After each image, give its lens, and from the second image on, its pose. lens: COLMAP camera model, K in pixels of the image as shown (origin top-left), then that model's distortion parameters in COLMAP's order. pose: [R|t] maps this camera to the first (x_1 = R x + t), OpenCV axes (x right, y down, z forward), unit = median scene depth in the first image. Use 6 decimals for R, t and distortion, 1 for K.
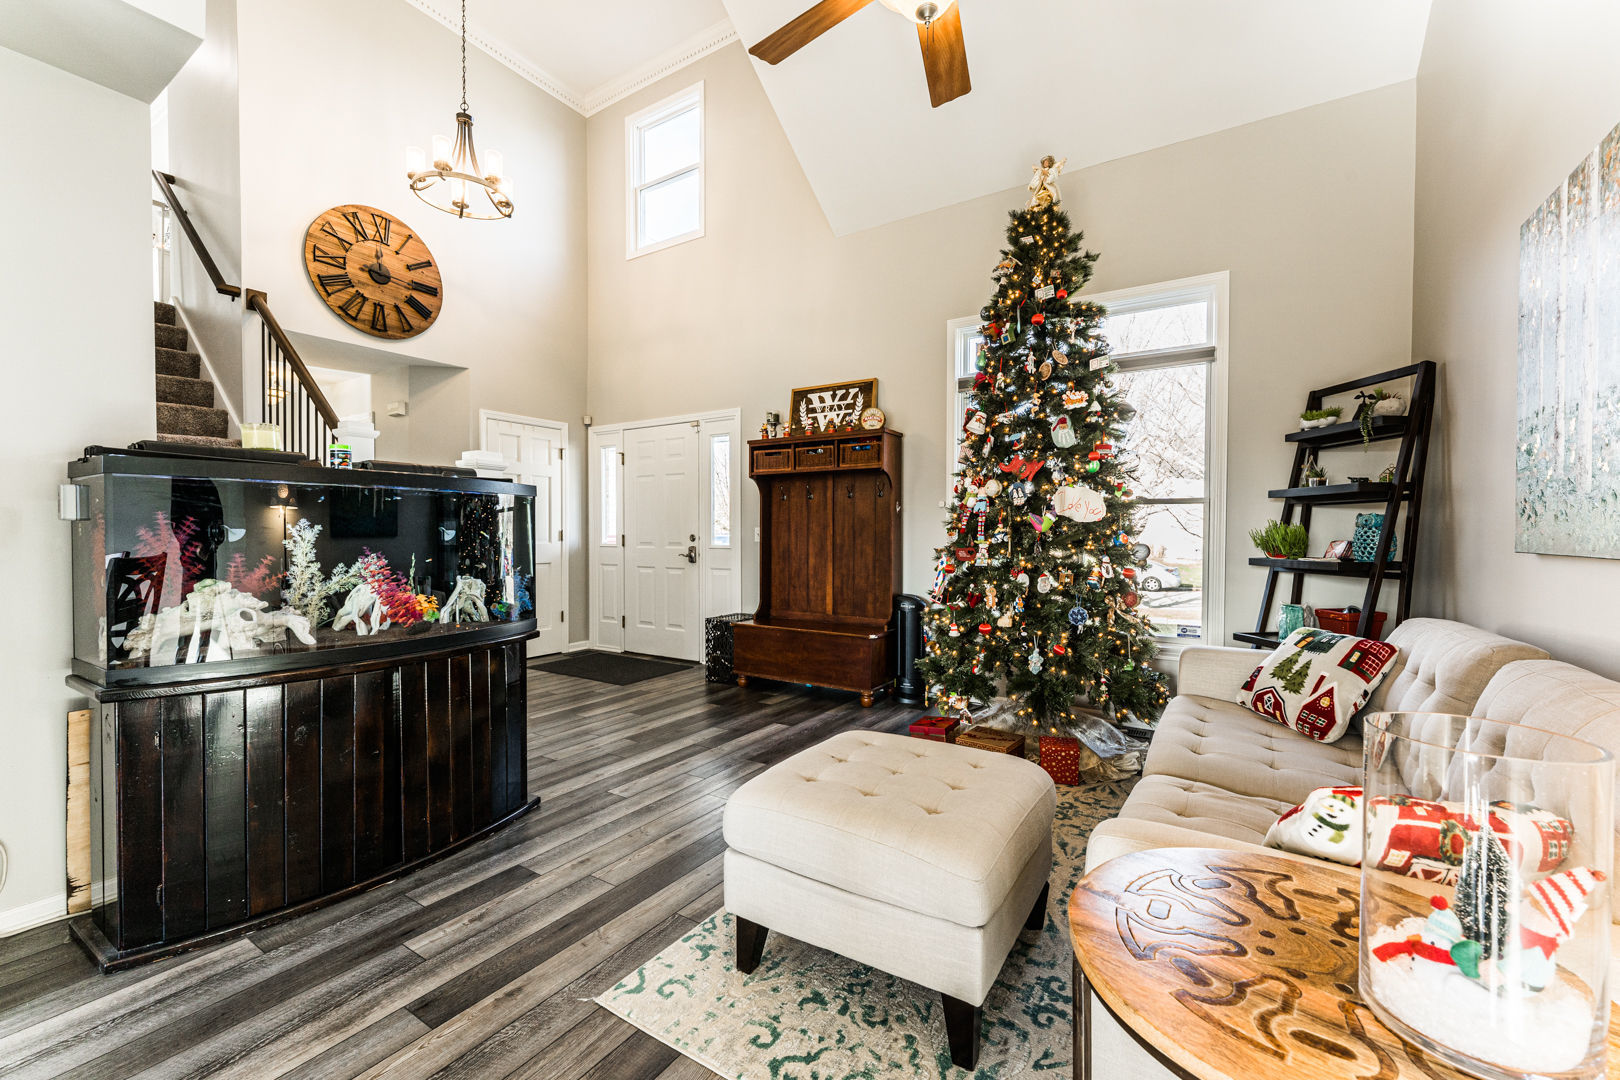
lens RADIAL K [[662.1, 0, 811.5], [0, 662.1, 544.7], [0, 0, 1]] dist [-0.000631, -0.000282]
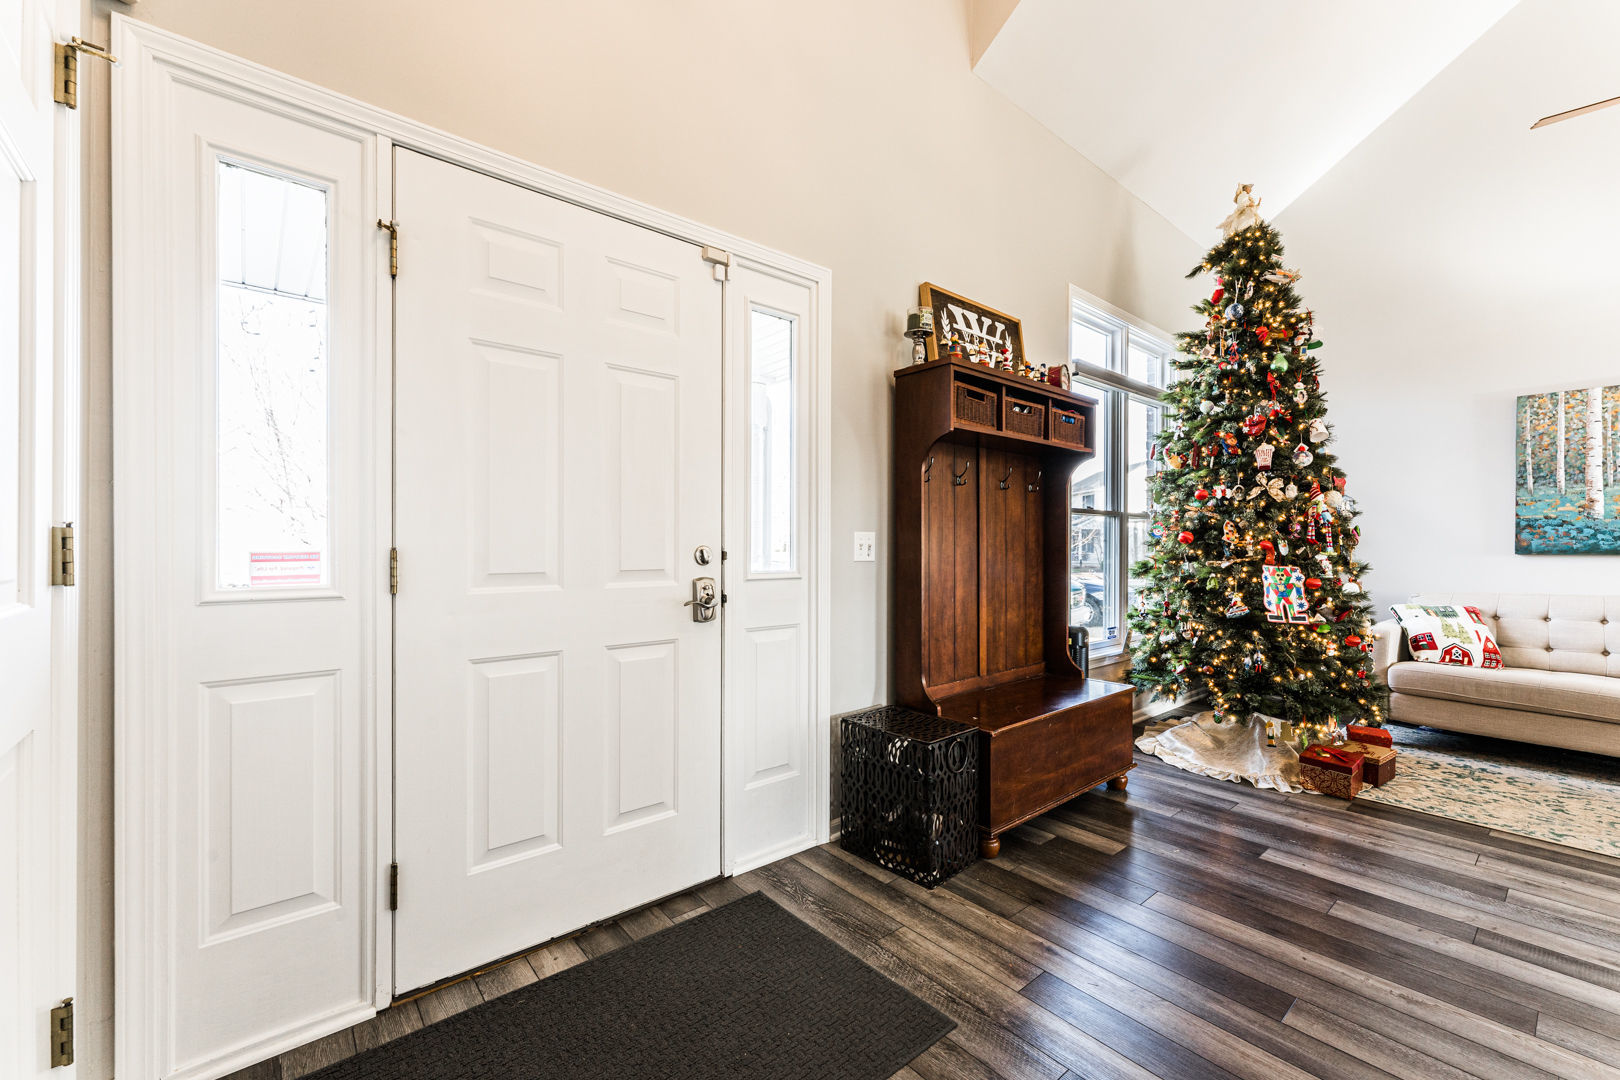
lens RADIAL K [[662.1, 0, 811.5], [0, 662.1, 544.7], [0, 0, 1]] dist [-0.000631, -0.000282]
pose [[0.296436, -0.001710, 0.955051, -0.596107], [0.014583, 0.999890, -0.002736, -0.017026], [-0.954941, 0.014738, 0.296429, 0.952967]]
